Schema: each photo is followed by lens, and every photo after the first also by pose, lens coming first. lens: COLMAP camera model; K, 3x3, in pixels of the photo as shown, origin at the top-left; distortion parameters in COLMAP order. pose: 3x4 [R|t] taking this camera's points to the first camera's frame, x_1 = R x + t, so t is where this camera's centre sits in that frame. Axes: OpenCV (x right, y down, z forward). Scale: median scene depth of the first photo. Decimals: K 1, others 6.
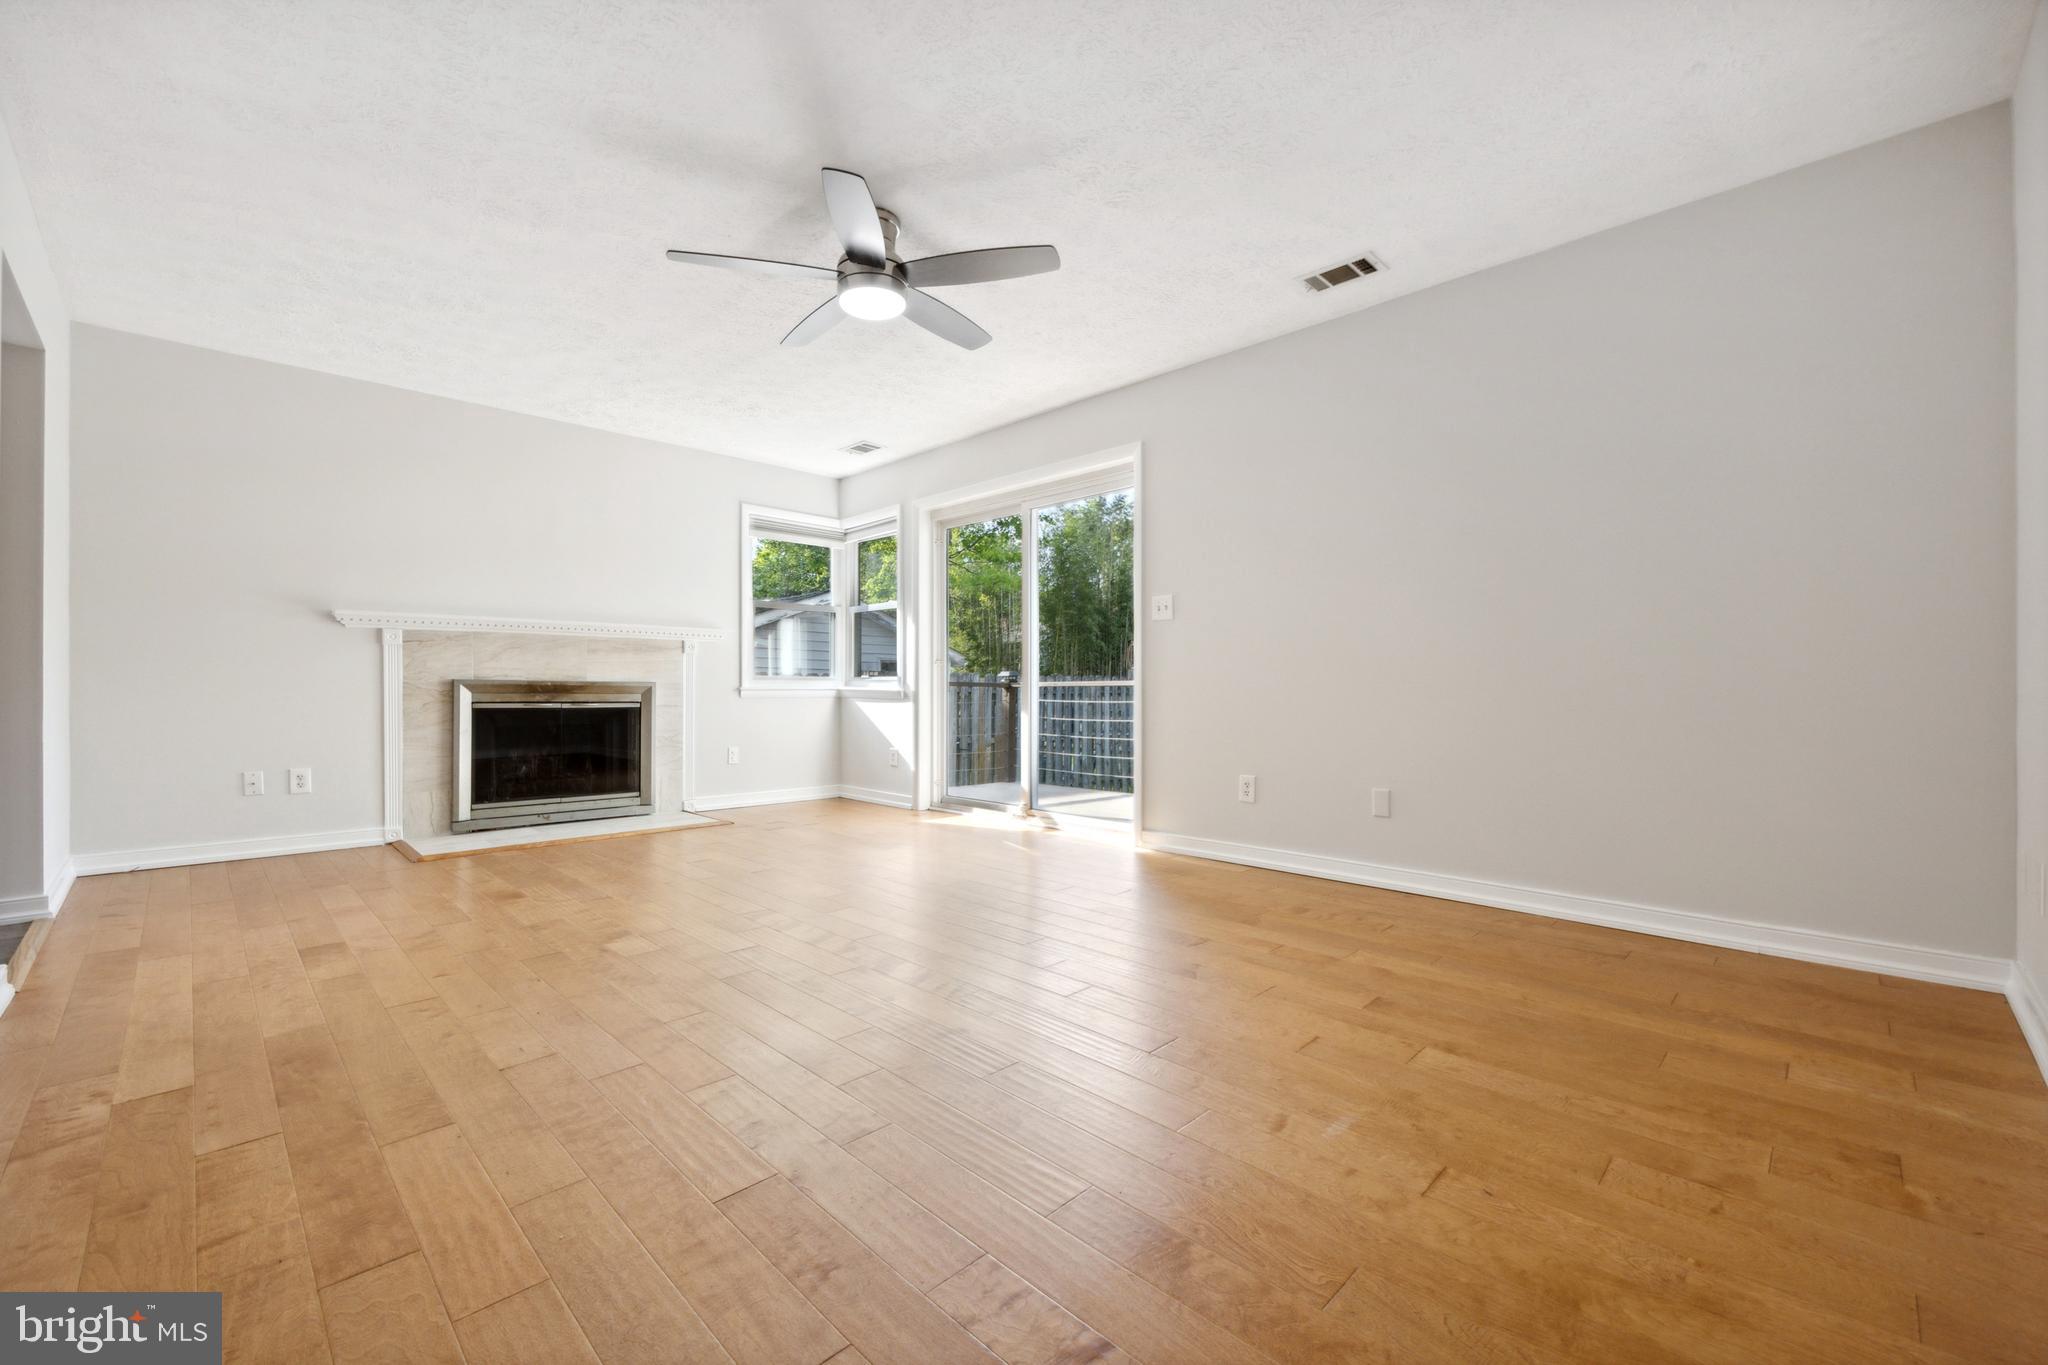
lens RADIAL K [[837.1, 0, 1018.7], [0, 837.1, 684.7], [0, 0, 1]] dist [0.000348, 0.000074]
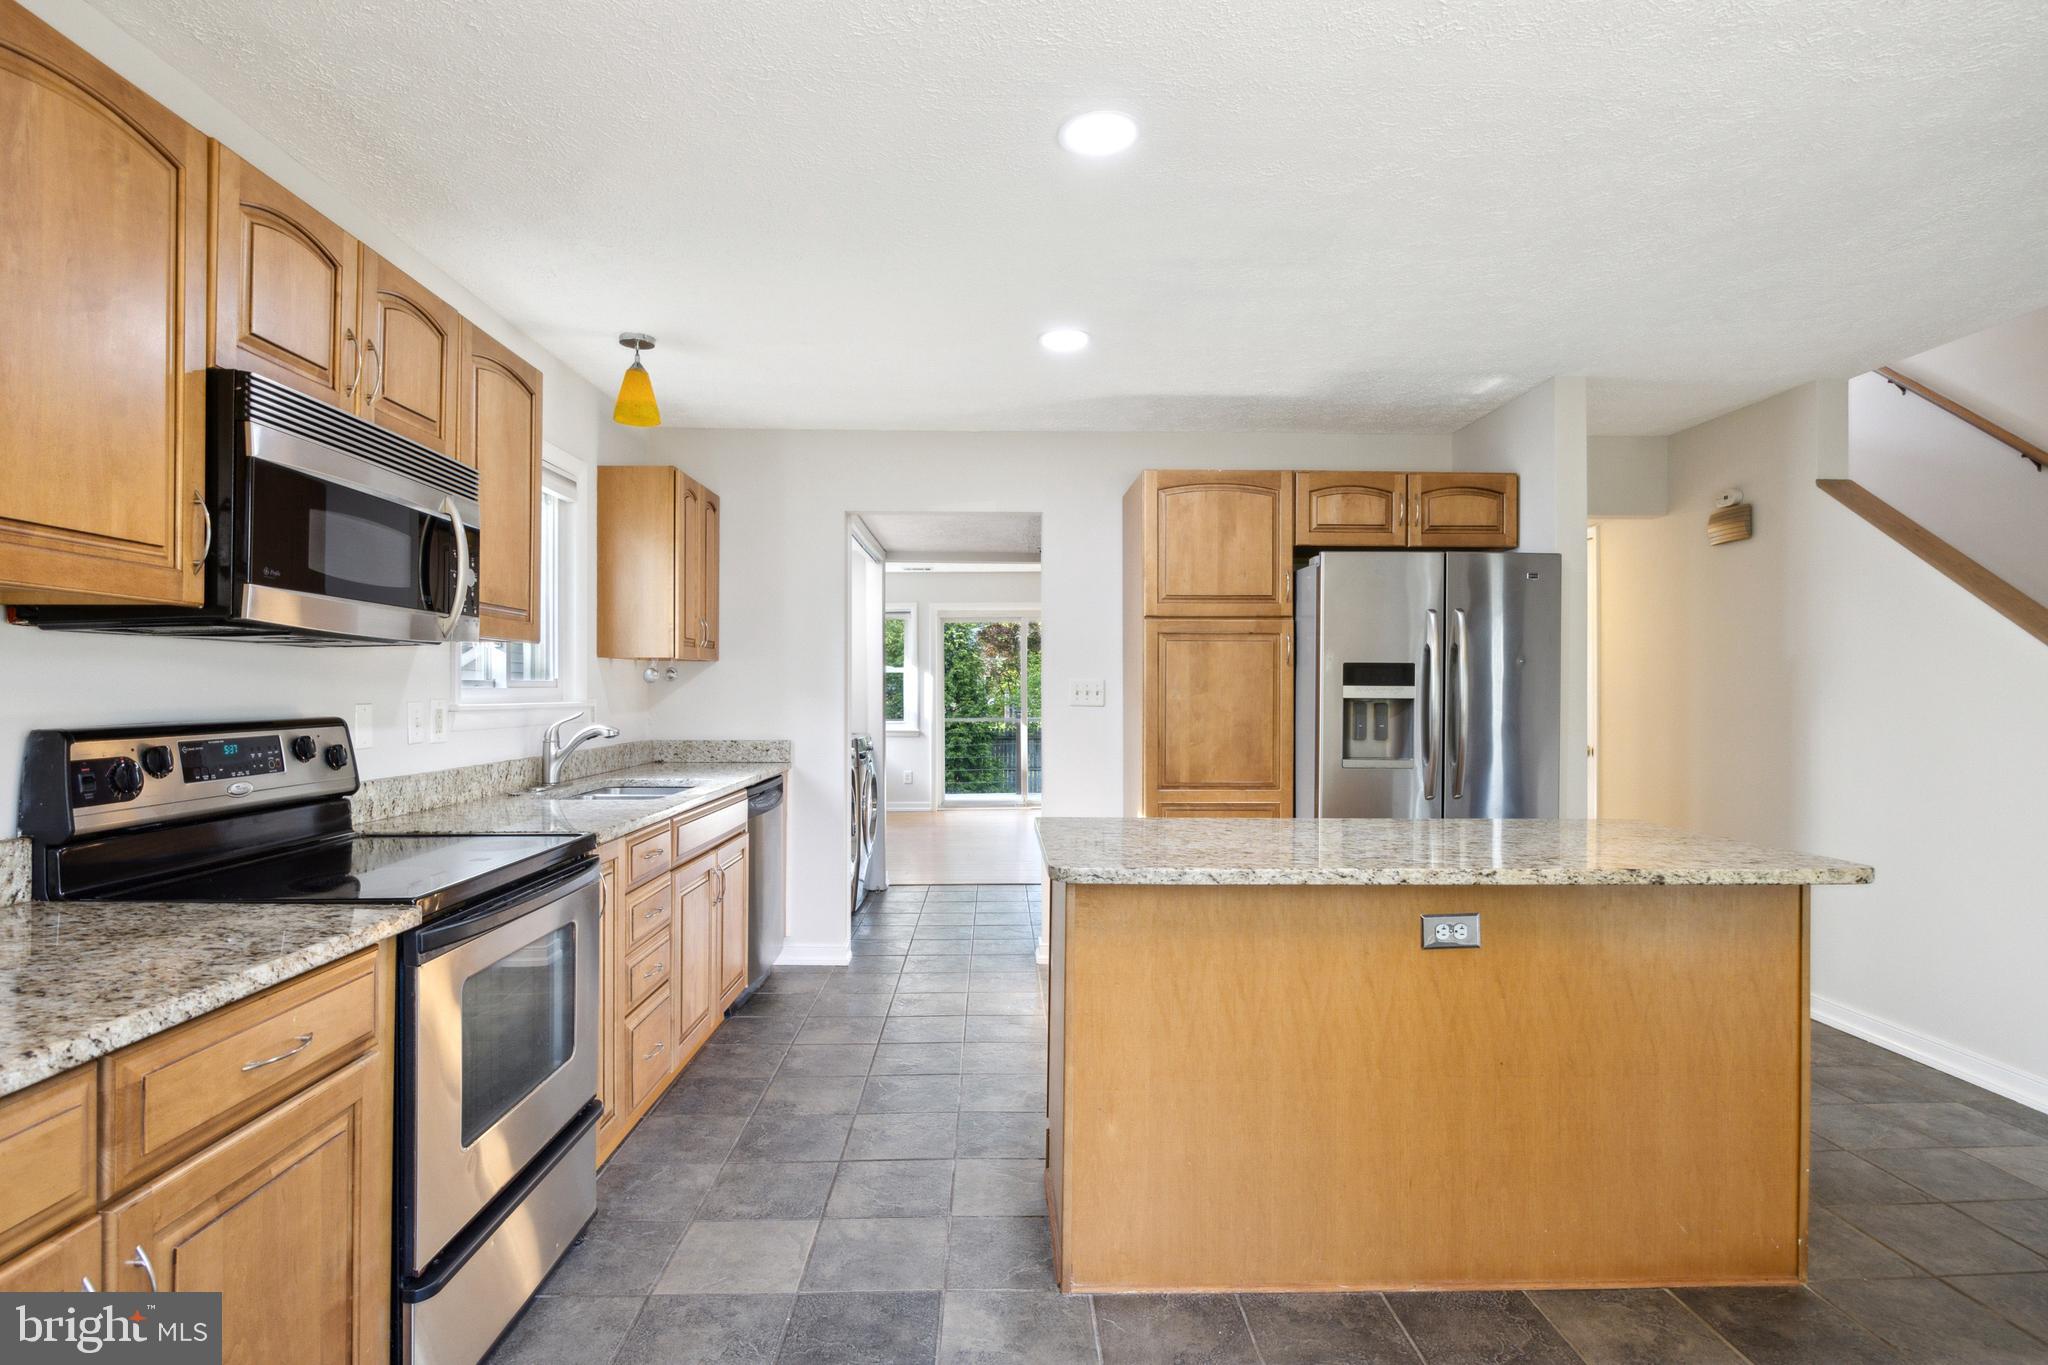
lens RADIAL K [[1035.9, 0, 1018.1], [0, 1035.9, 686.5], [0, 0, 1]] dist [-0.008990, 0.000466]
pose [[0.684110, 0.004710, 0.729363, -1.316263], [0.001094, 0.999971, -0.007485, -0.055213], [-0.729378, 0.005919, 0.684086, -0.366564]]
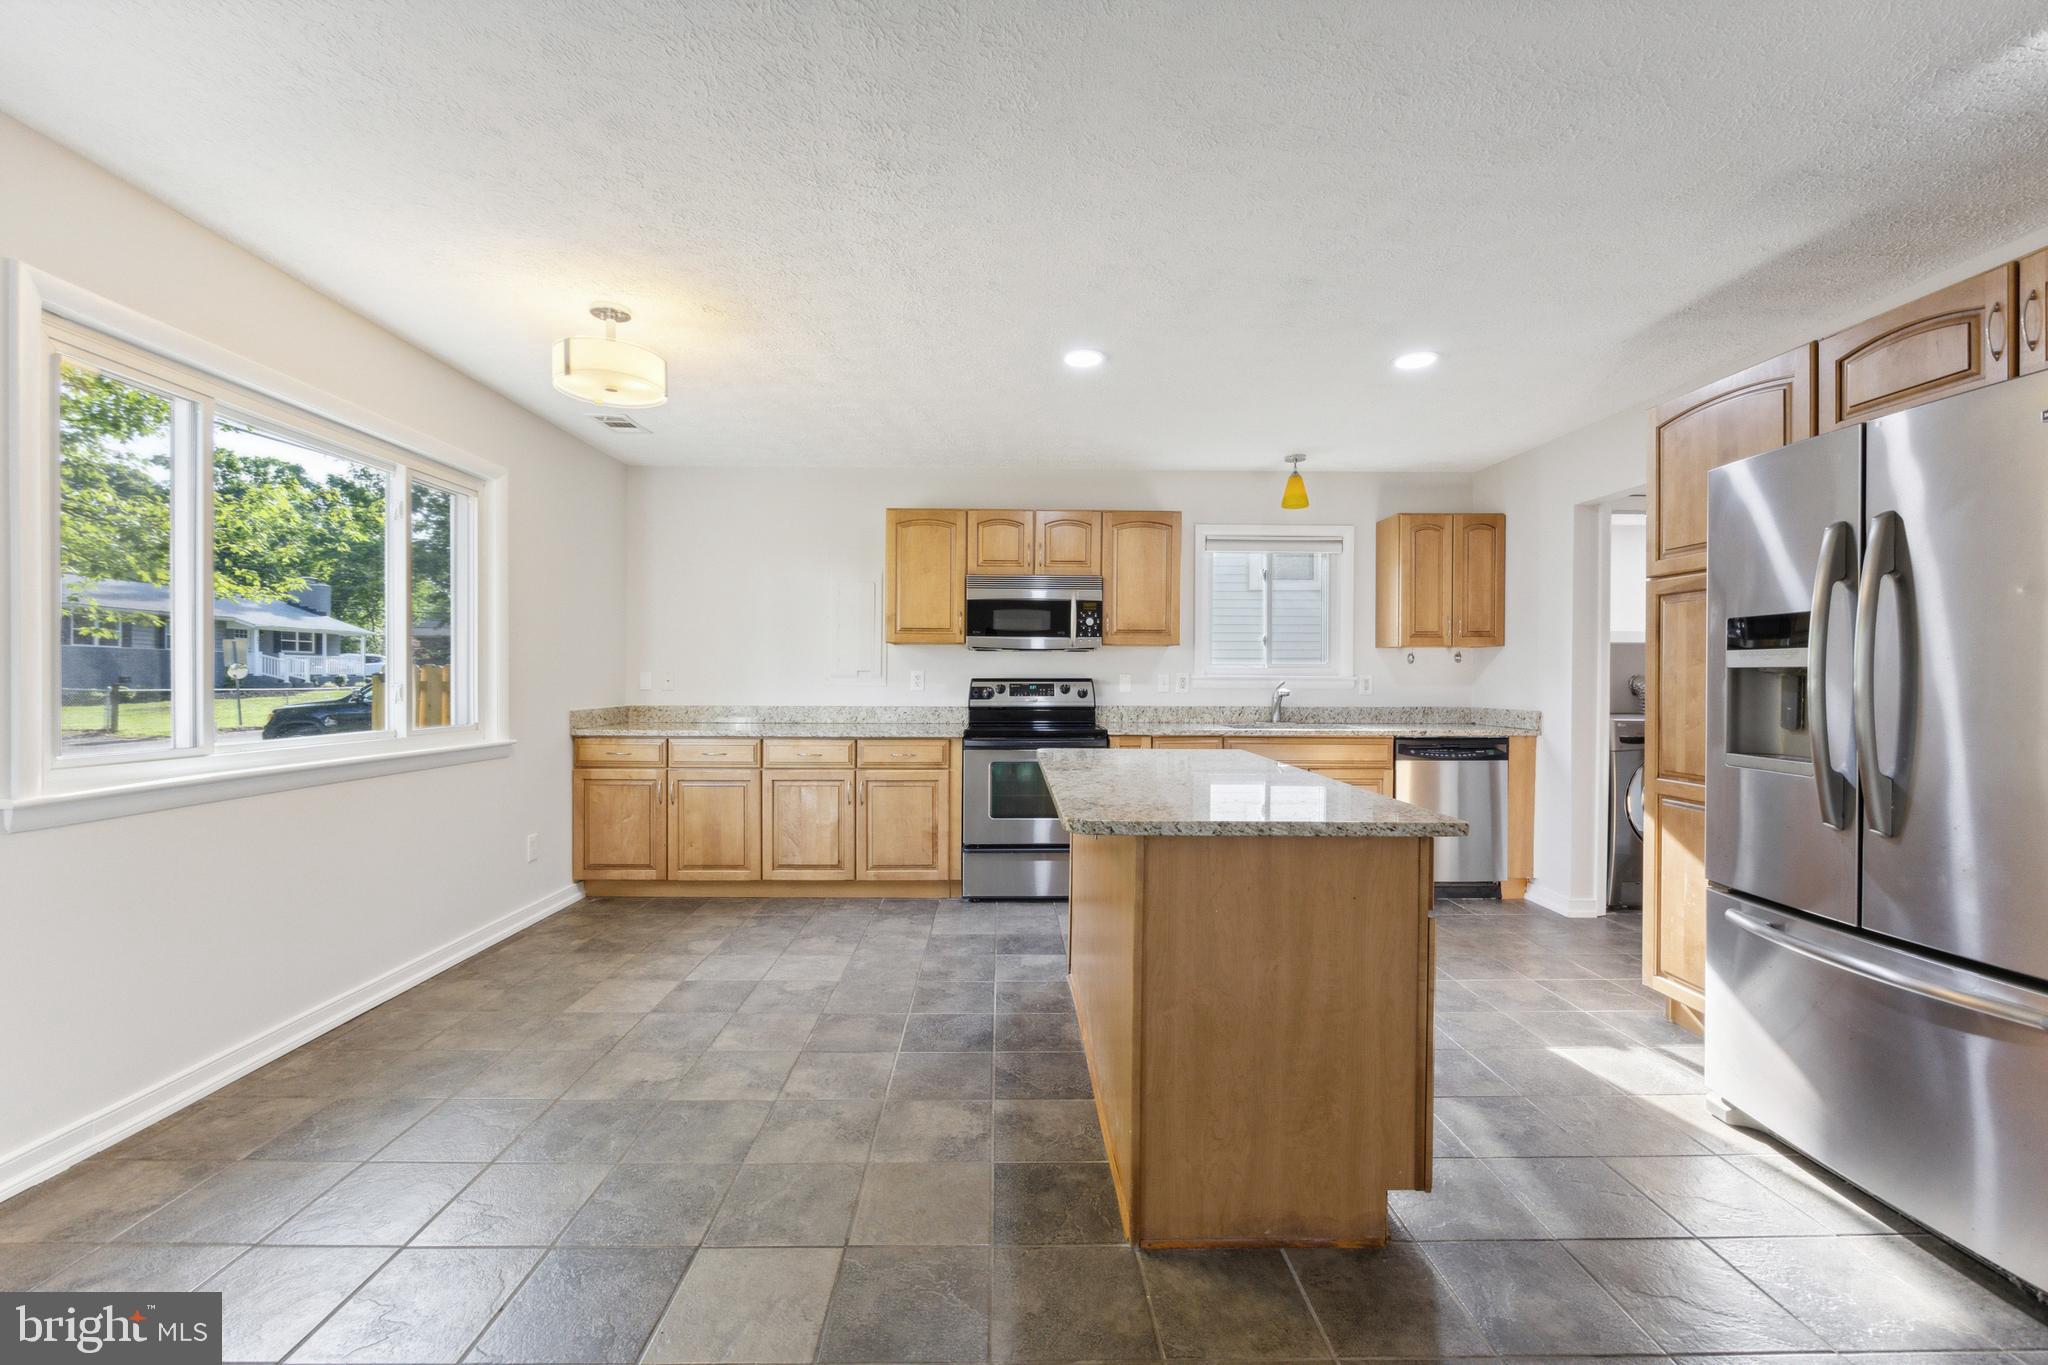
lens RADIAL K [[837.1, 0, 1018.7], [0, 837.1, 684.7], [0, 0, 1]] dist [0.000348, 0.000074]
pose [[0.727985, 0.010087, -0.685519, -0.669880], [-0.008431, 0.999948, 0.005760, -0.044451], [0.685541, 0.001586, 0.728032, -0.567155]]
